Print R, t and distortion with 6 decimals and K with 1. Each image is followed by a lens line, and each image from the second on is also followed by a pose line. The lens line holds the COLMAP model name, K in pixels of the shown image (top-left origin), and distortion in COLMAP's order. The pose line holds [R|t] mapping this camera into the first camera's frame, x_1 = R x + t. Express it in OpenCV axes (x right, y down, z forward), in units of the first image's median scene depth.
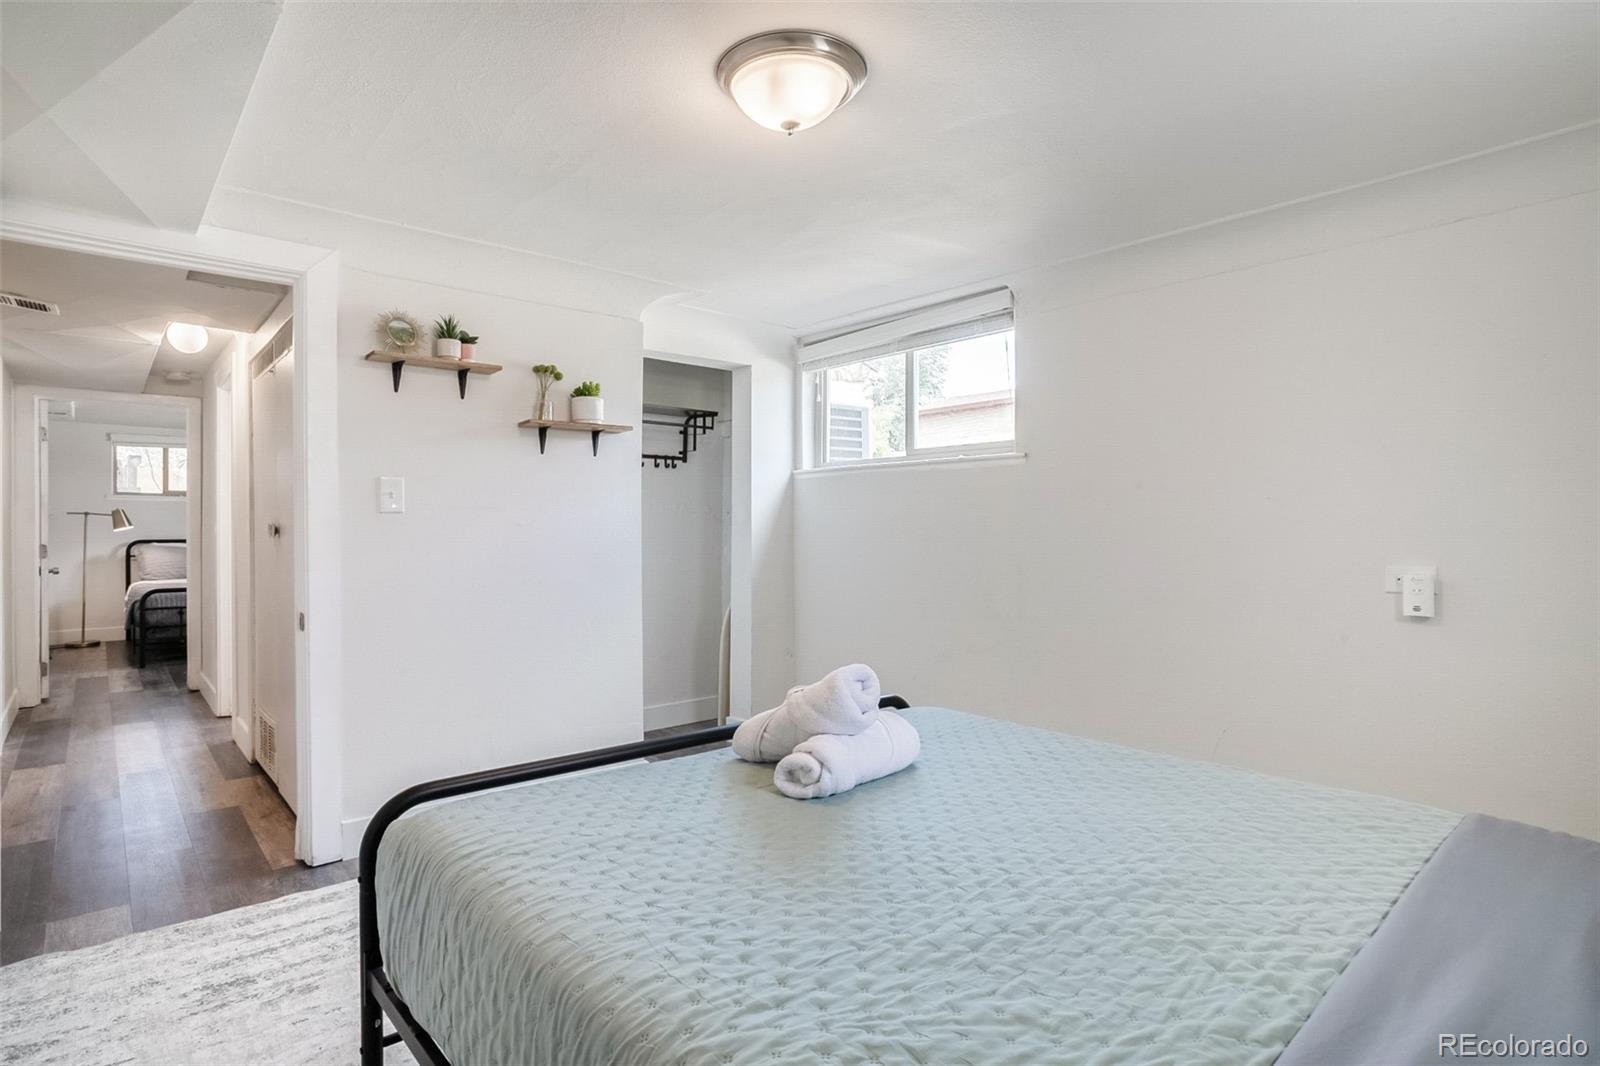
lens RADIAL K [[772.0, 0, 791.6], [0, 772.0, 528.9], [0, 0, 1]] dist [-0.046220, 0.023463]
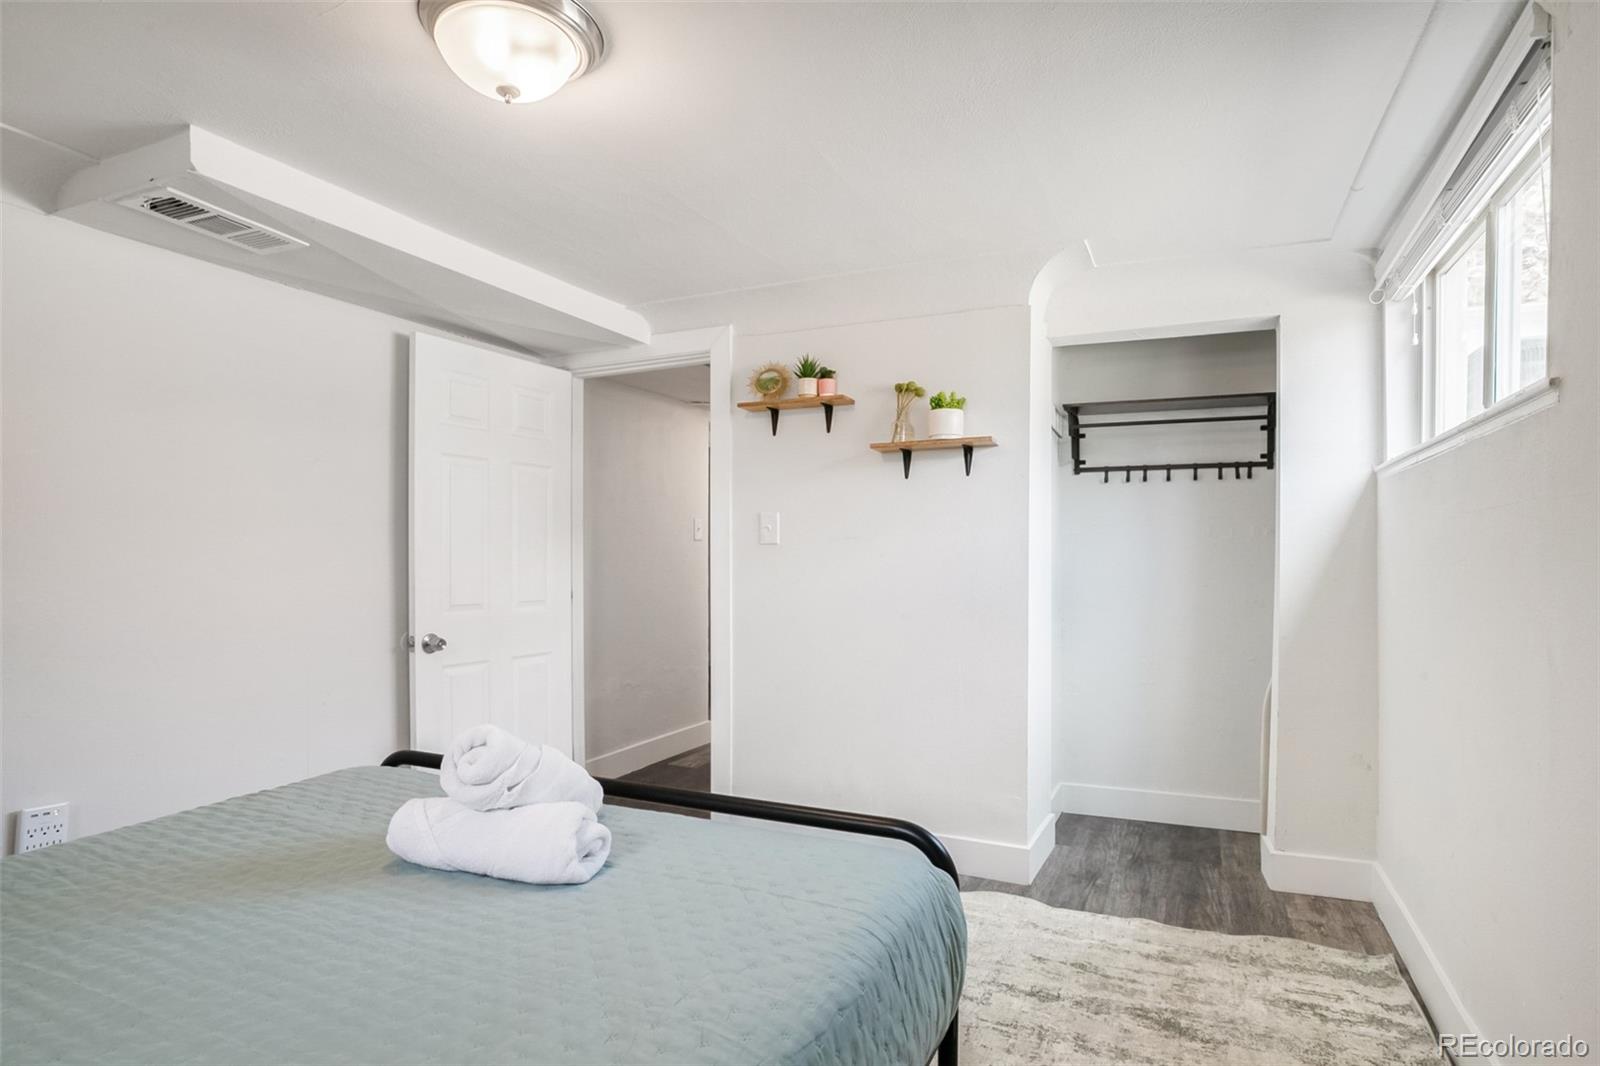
lens RADIAL K [[772.0, 0, 791.6], [0, 772.0, 528.9], [0, 0, 1]] dist [-0.046220, 0.023463]
pose [[0.428426, -0.016205, -0.903432, 0.520312], [-0.015934, 0.999548, -0.025486, -0.013698], [0.903436, 0.025314, 0.427974, 0.550426]]
